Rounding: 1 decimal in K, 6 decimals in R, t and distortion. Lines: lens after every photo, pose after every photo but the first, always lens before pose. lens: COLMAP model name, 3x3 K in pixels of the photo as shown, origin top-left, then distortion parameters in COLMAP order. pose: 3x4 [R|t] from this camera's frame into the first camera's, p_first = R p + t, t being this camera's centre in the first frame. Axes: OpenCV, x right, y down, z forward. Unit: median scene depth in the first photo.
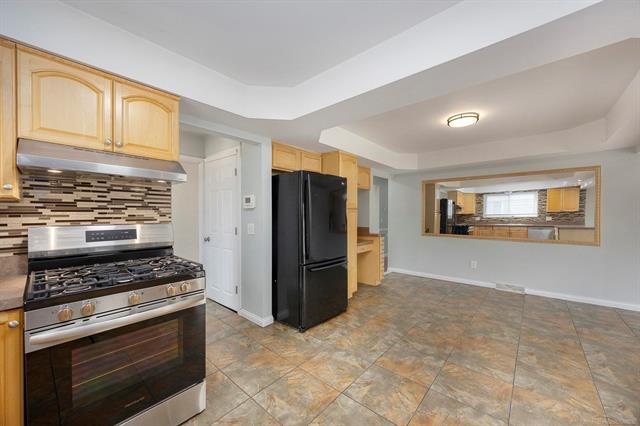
lens RADIAL K [[243.3, 0, 317.0], [0, 243.3, 213.2], [0, 0, 1]] dist [-0.004748, -0.000455]
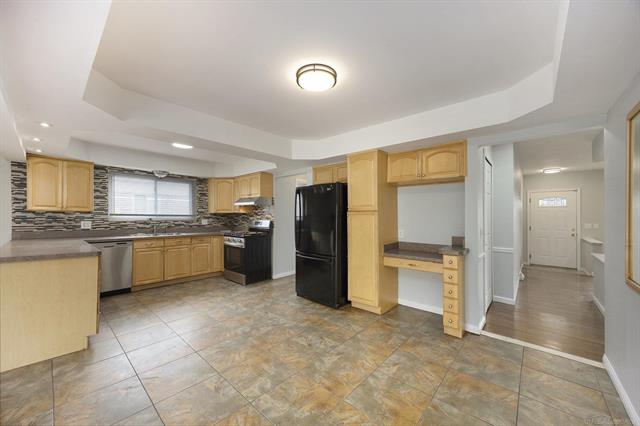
lens RADIAL K [[243.3, 0, 317.0], [0, 243.3, 213.2], [0, 0, 1]] dist [-0.004748, -0.000455]
pose [[-0.006084, -0.007995, -0.999950, 1.744210], [0.005498, 0.999953, -0.008029, -0.006512], [0.999966, -0.005546, -0.006040, 1.373399]]
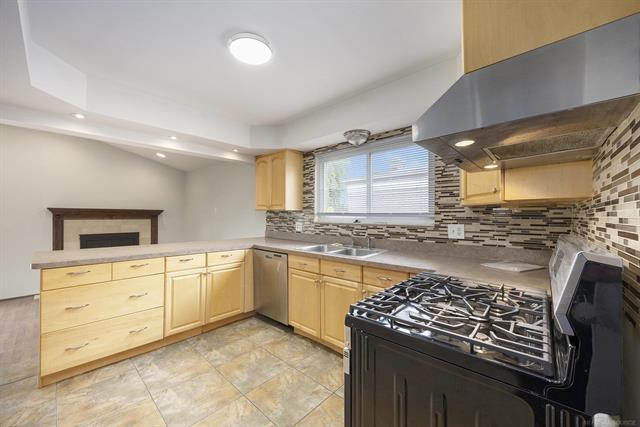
lens RADIAL K [[248.0, 0, 313.2], [0, 248.0, 218.2], [0, 0, 1]] dist [-0.000897, -0.000103]
pose [[-0.999689, -0.000628, 0.024930, -0.300914], [-0.000683, 0.999997, -0.002217, 0.008941], [-0.024929, -0.002233, -0.999687, 1.167494]]
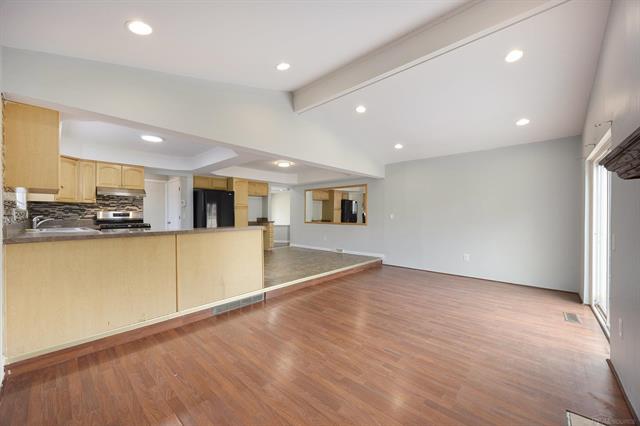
lens RADIAL K [[243.1, 0, 321.1], [0, 243.1, 213.9], [0, 0, 1]] dist [0.001887, 0.000132]
pose [[0.999965, 0.001613, -0.008160, 1.308028], [-0.001554, 0.999973, 0.007133, 0.041881], [0.008171, -0.007120, 0.999941, -1.578575]]
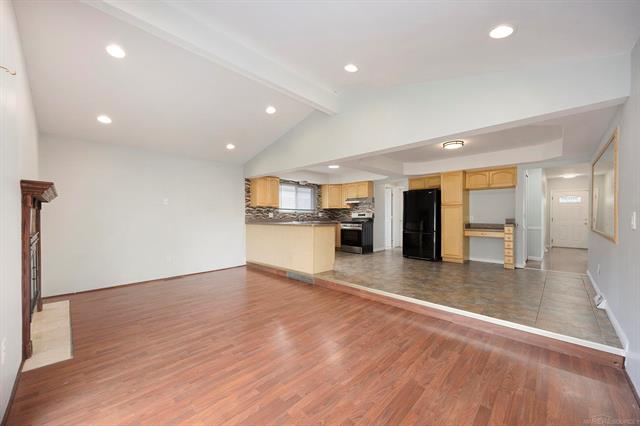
lens RADIAL K [[248.0, 0, 313.2], [0, 248.0, 217.7], [0, 0, 1]] dist [-0.000897, -0.000103]
pose [[-0.054686, 0.011537, -0.998437, 3.045739], [0.010178, 0.999888, 0.010997, 0.063852], [0.998452, -0.009561, -0.054798, 0.256847]]
